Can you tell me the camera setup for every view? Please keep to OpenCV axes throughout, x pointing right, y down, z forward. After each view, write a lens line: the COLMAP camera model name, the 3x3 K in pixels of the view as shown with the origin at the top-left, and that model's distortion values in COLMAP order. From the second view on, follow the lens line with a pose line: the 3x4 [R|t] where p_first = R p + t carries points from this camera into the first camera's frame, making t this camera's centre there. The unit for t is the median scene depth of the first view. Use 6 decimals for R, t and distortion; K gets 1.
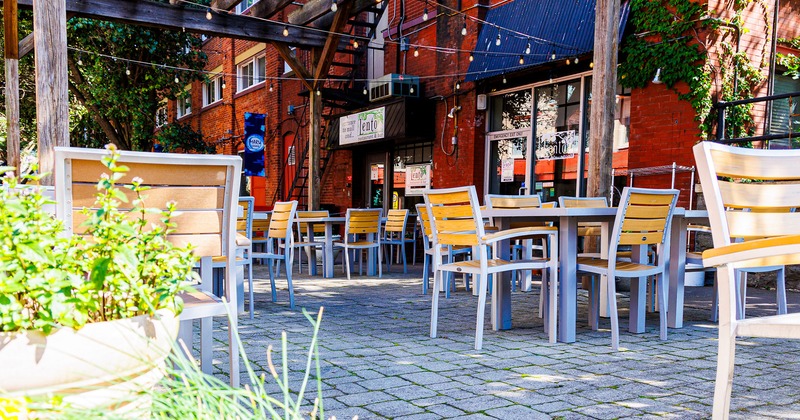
lens RADIAL K [[679.2, 0, 400.2], [0, 679.2, 262.2], [0, 0, 1]] dist [-0.002139, -0.002804]
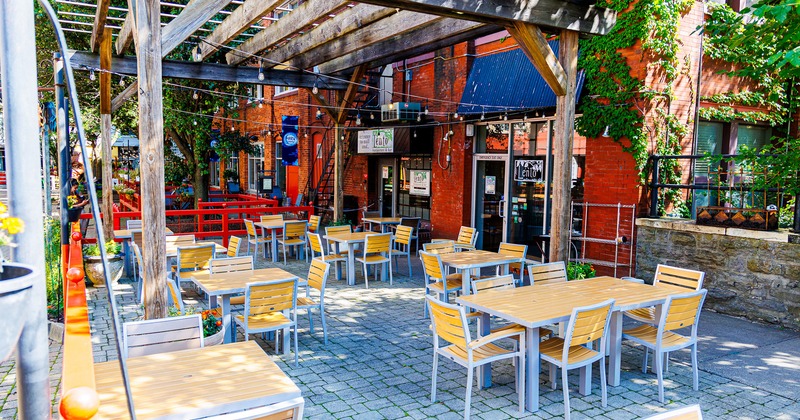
lens RADIAL K [[547.9, 0, 399.4], [0, 547.9, 209.4], [0, 0, 1]] dist [-0.004101, 0.000539]
pose [[0.999949, -0.002005, -0.009894, -0.002782], [0.001994, 0.999997, -0.001119, -0.110300], [0.009896, 0.001099, 0.999950, -0.036430]]
